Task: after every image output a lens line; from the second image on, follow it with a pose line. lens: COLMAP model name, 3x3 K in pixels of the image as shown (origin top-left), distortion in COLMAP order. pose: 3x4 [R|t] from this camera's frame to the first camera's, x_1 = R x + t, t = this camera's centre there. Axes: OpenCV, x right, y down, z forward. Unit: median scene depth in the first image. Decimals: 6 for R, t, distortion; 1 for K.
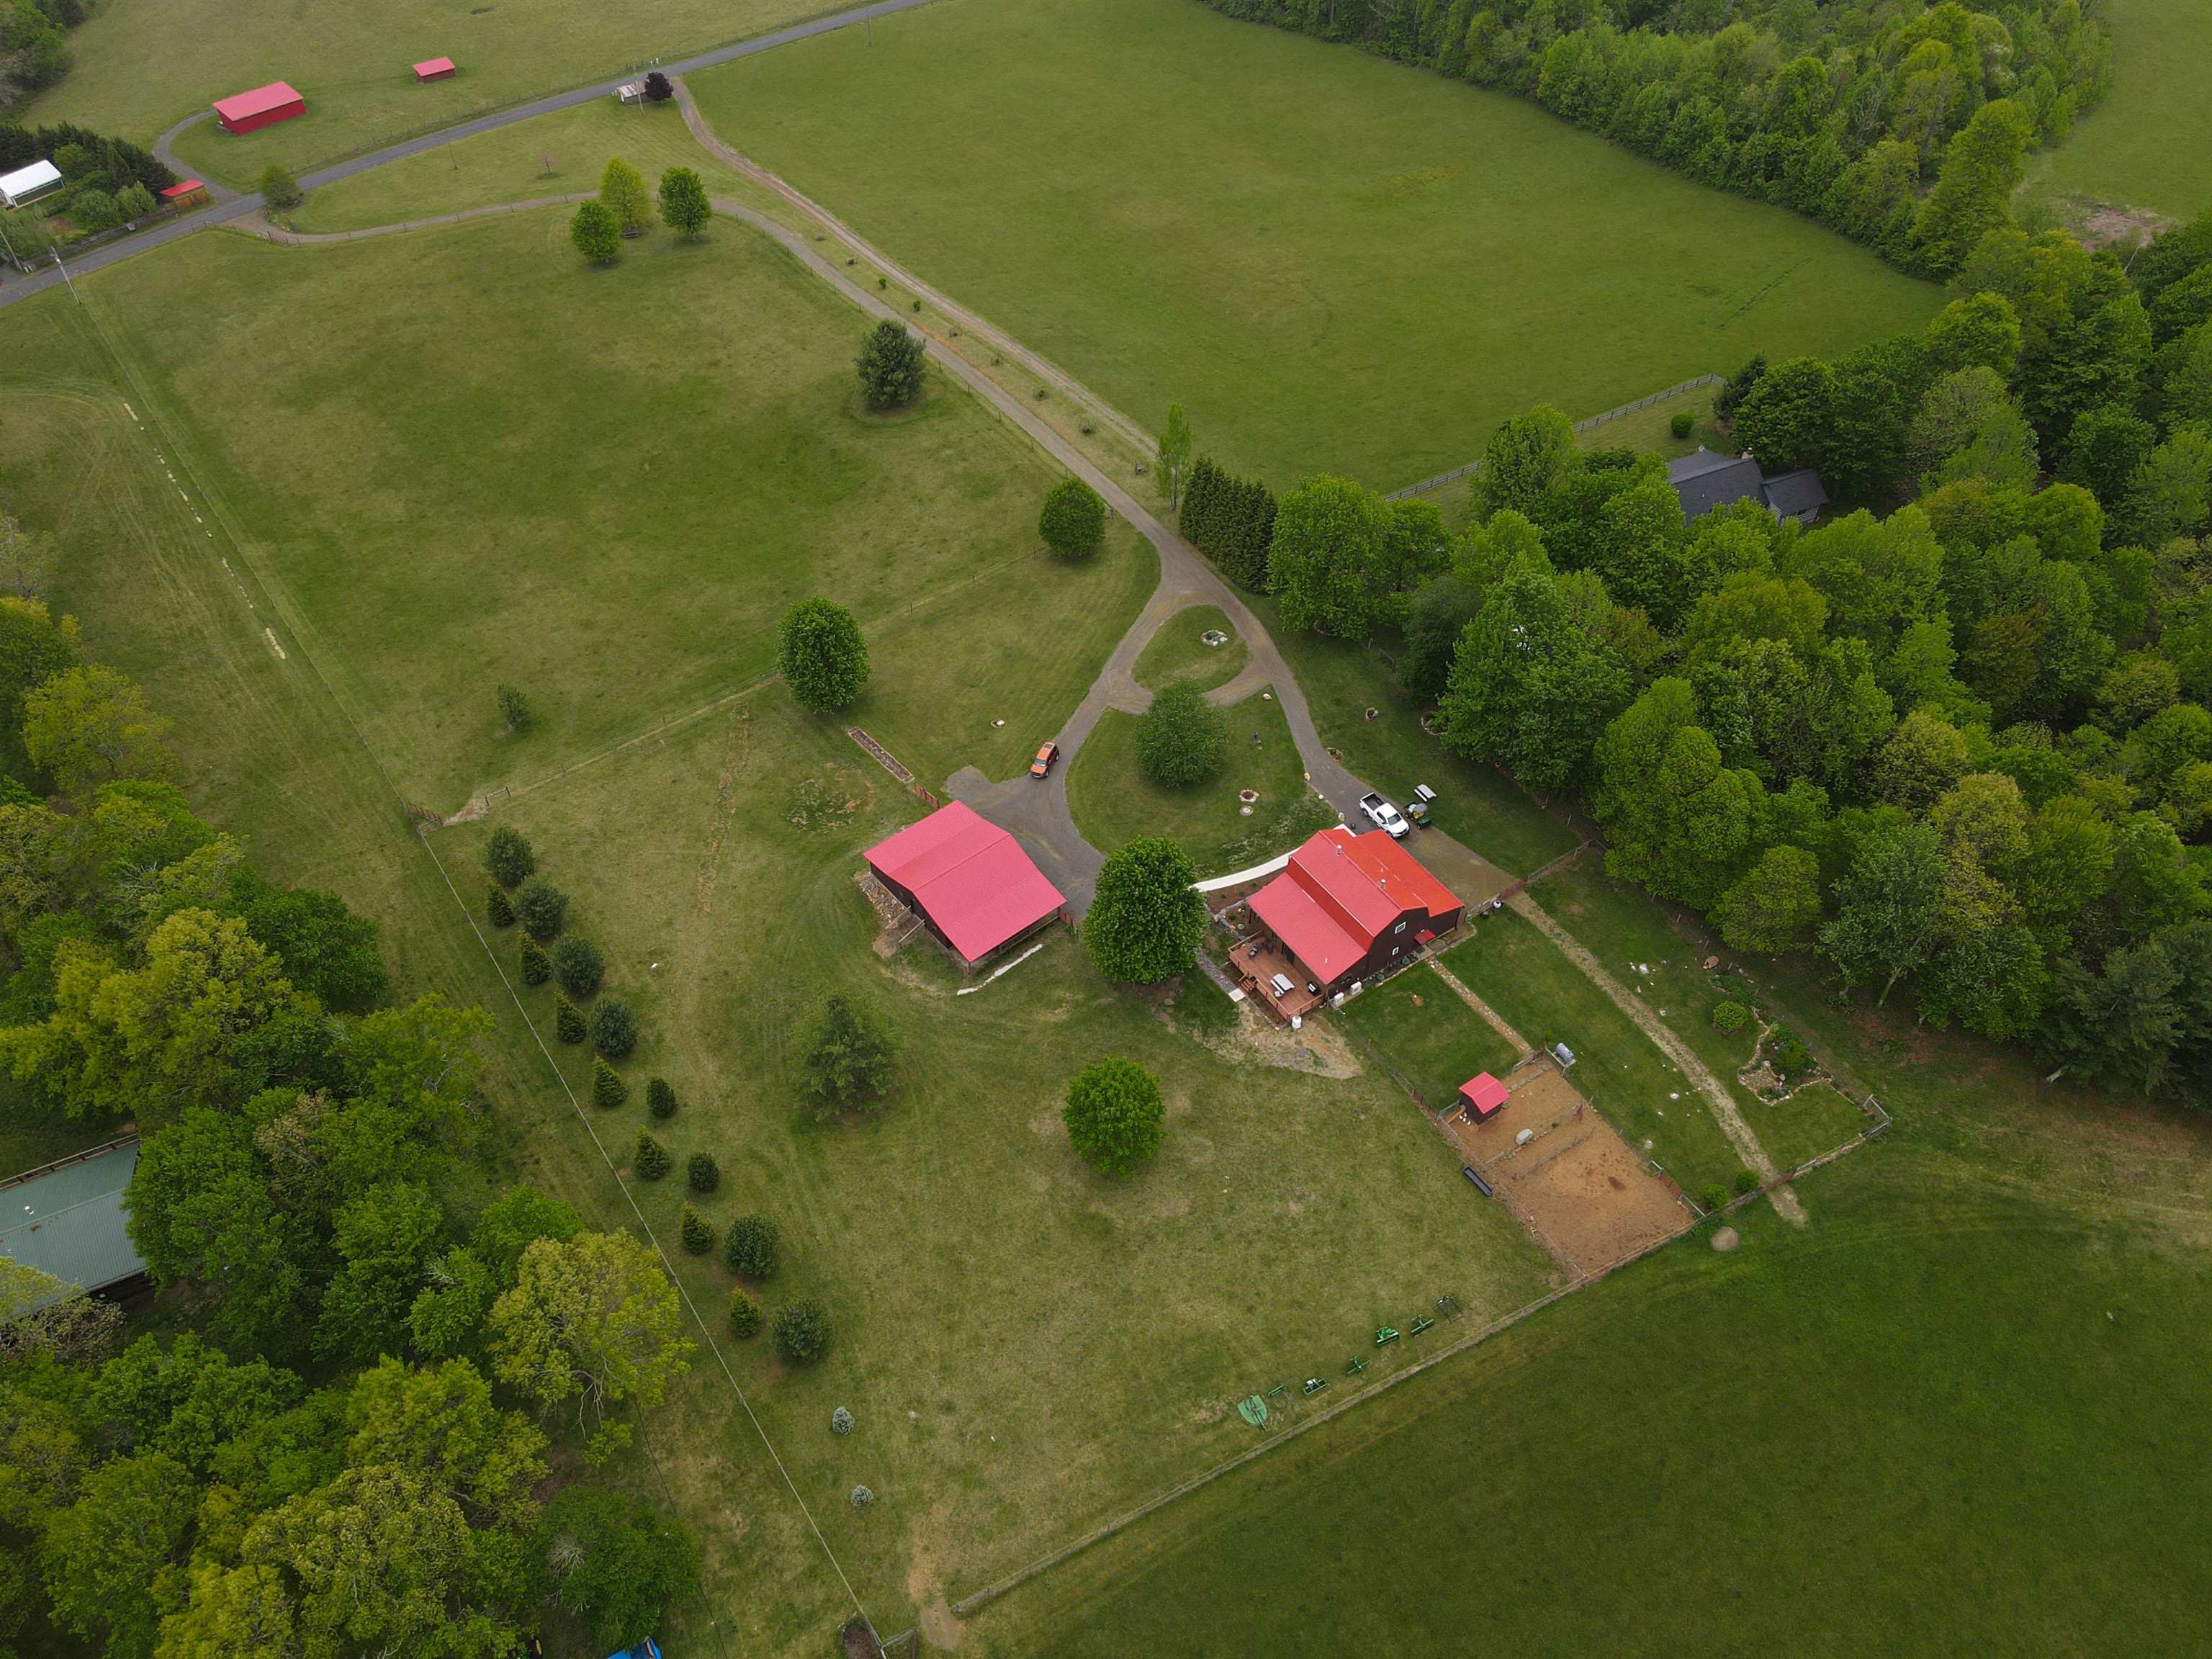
lens RADIAL K [[1613.0, 0, 1098.9], [0, 1613.0, 845.0], [0, 0, 1]] dist [0.013501, 0.010377]
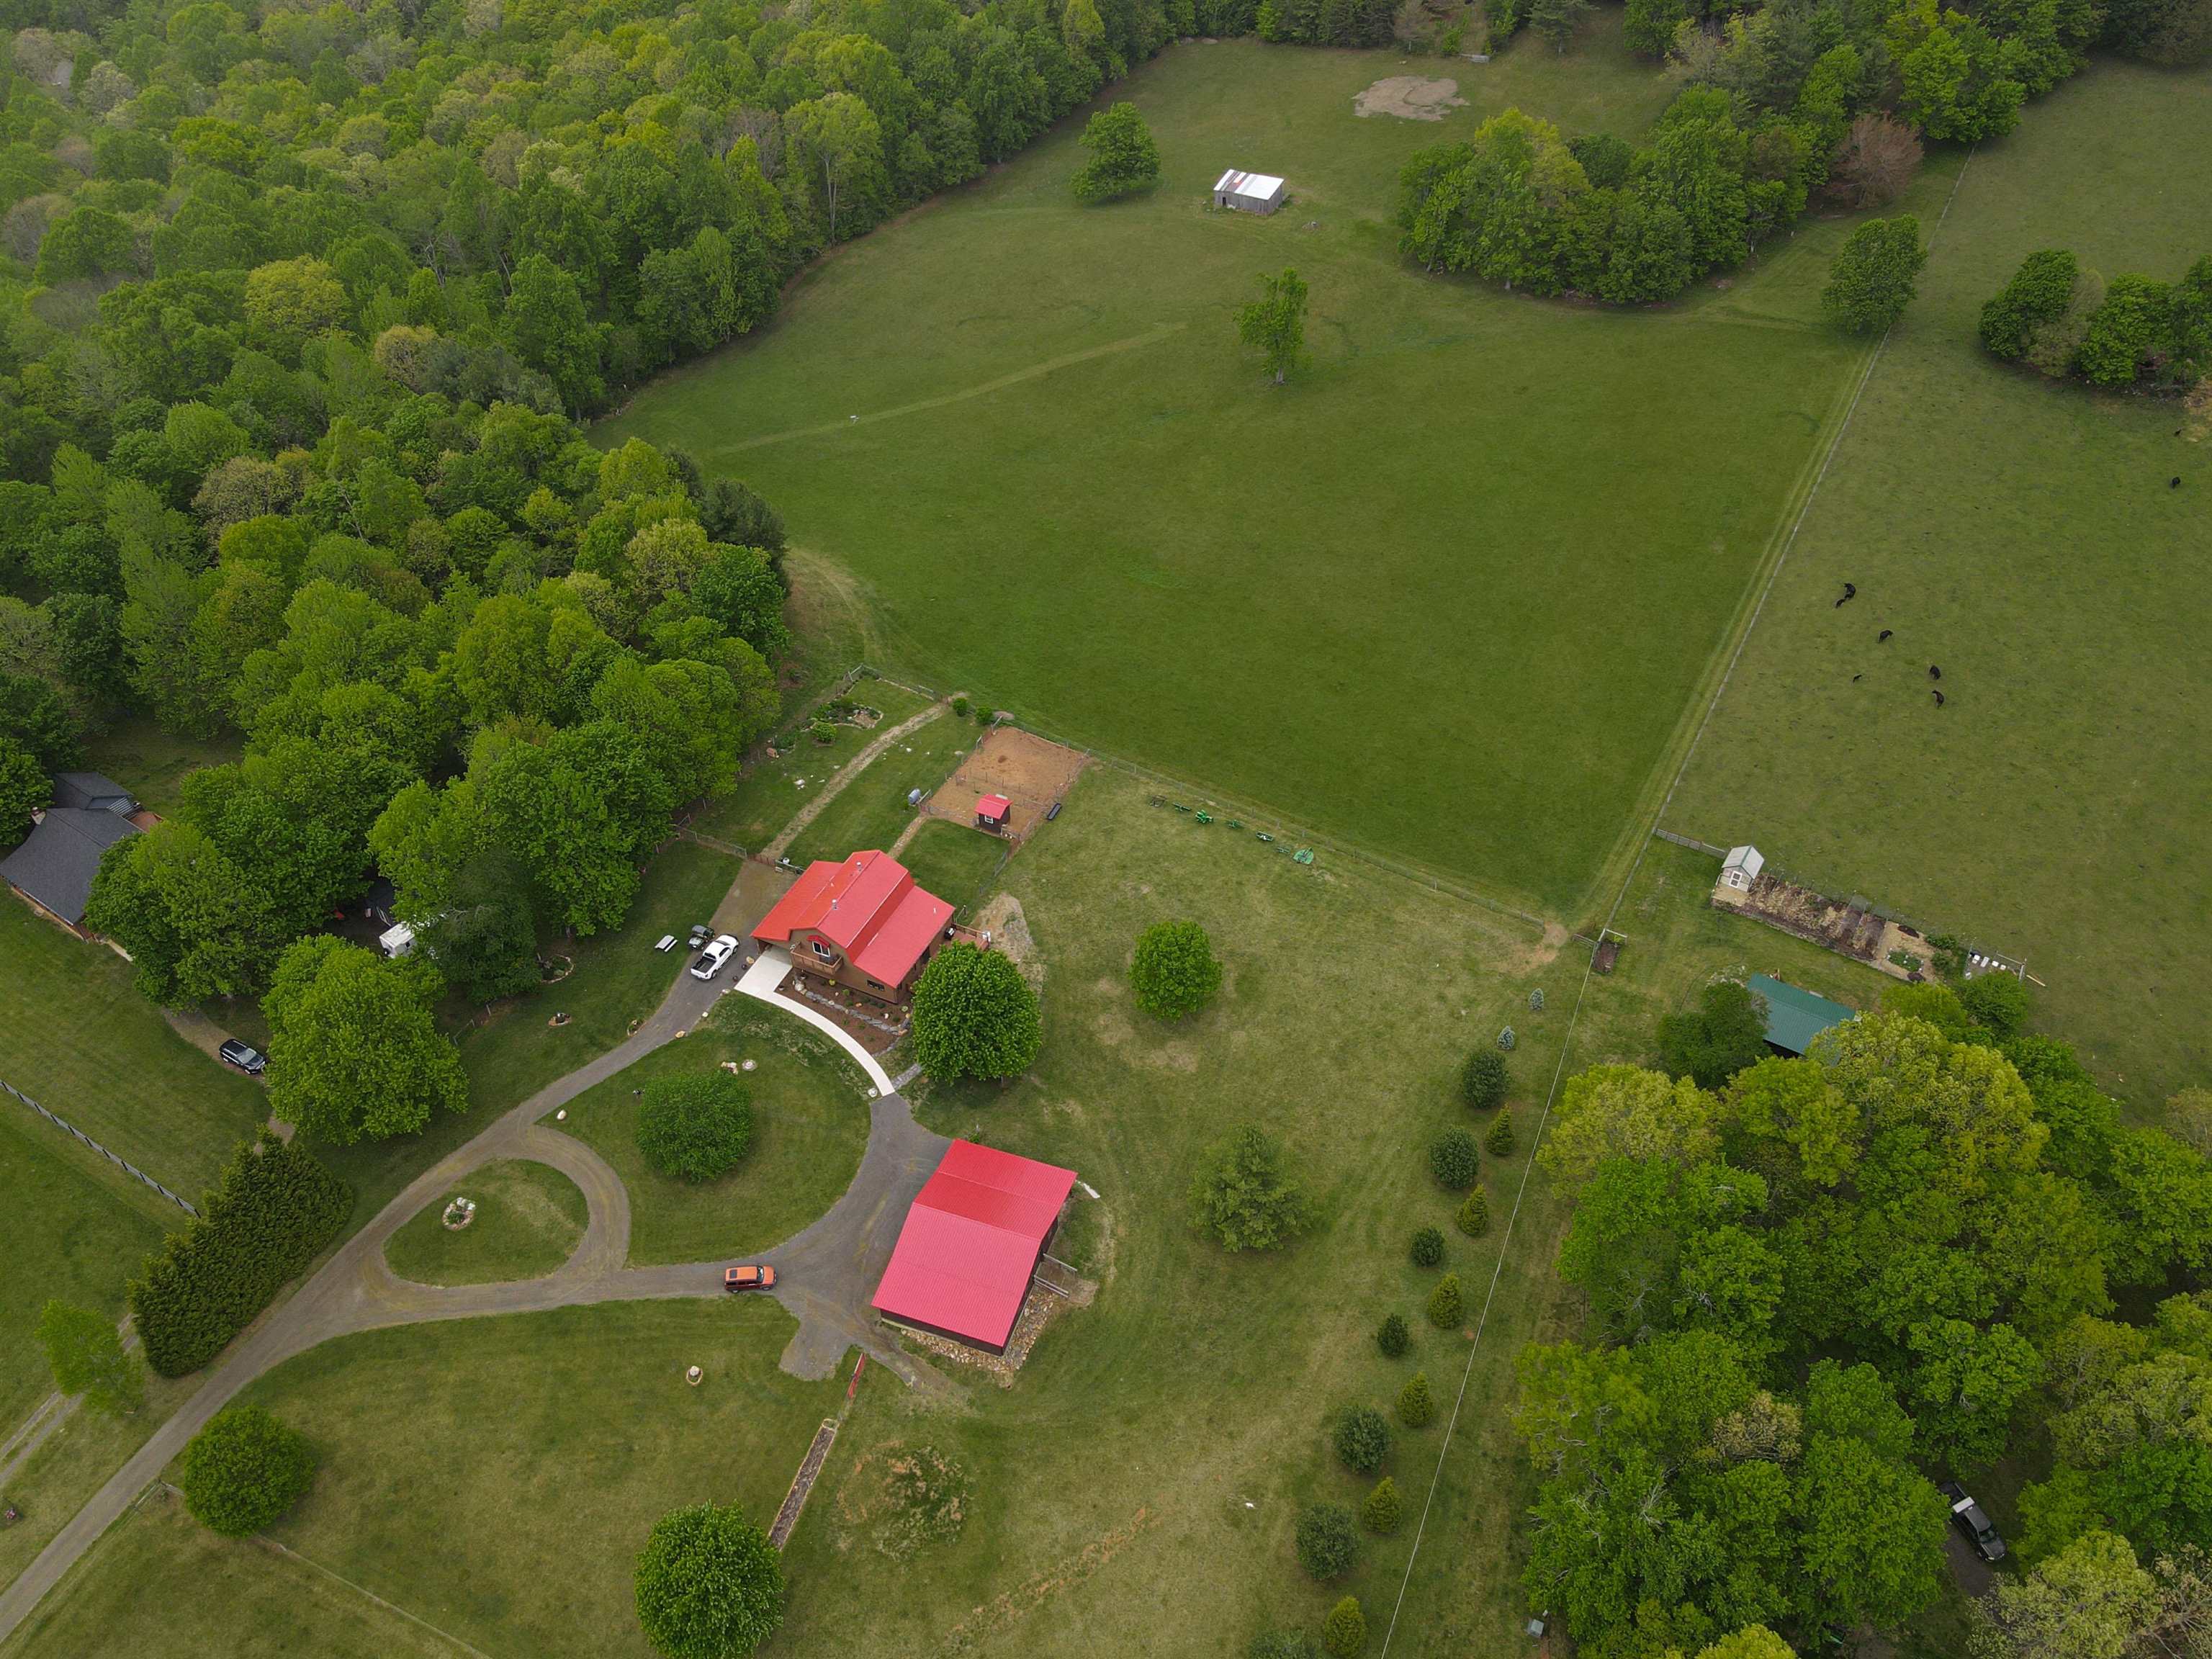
lens RADIAL K [[1613.0, 0, 1107.6], [0, 1613.0, 832.1], [0, 0, 1]] dist [0.013501, 0.010377]
pose [[-0.518189, -0.569058, 0.638478, -0.595462], [0.636299, 0.242322, 0.732396, -0.675314], [-0.571493, 0.785782, 0.236522, 0.629301]]
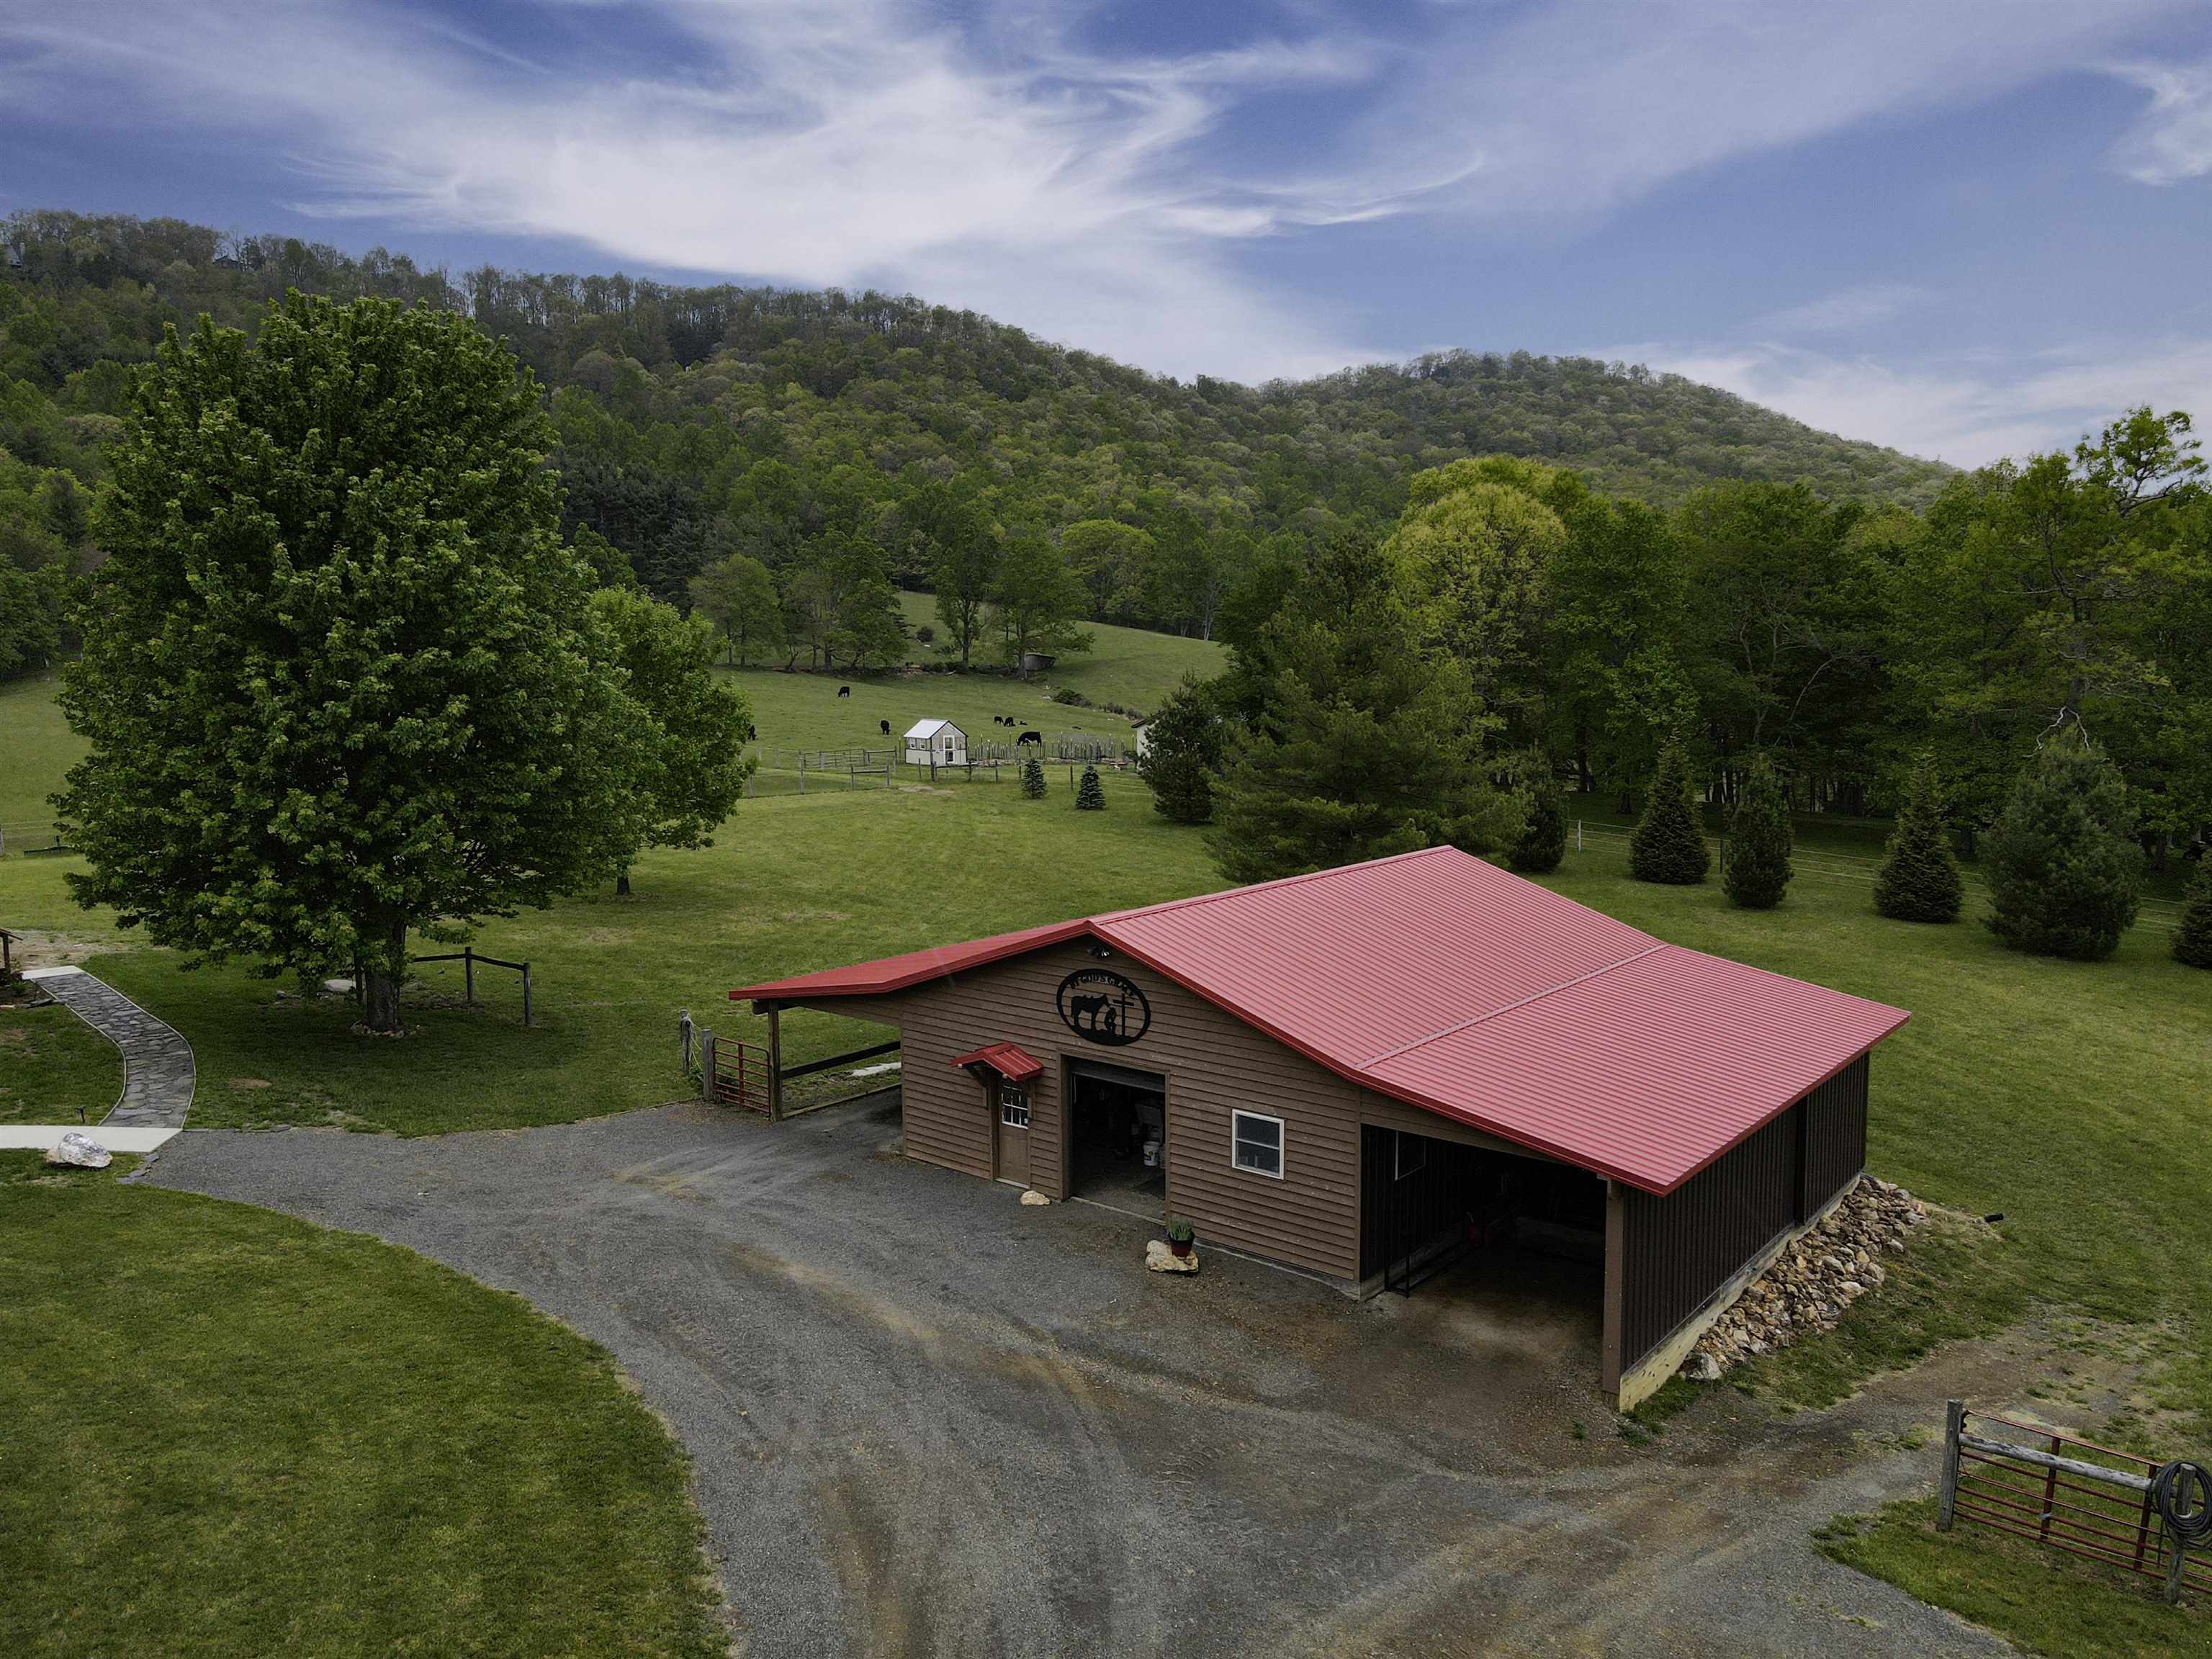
lens RADIAL K [[1613.0, 0, 1102.4], [0, 1613.0, 832.7], [0, 0, 1]] dist [0.013501, 0.010377]
pose [[-0.982049, 0.034549, -0.185437, -0.030771], [-0.130064, 0.587981, 0.798349, -0.147790], [0.136616, 0.808136, -0.572933, 1.173824]]
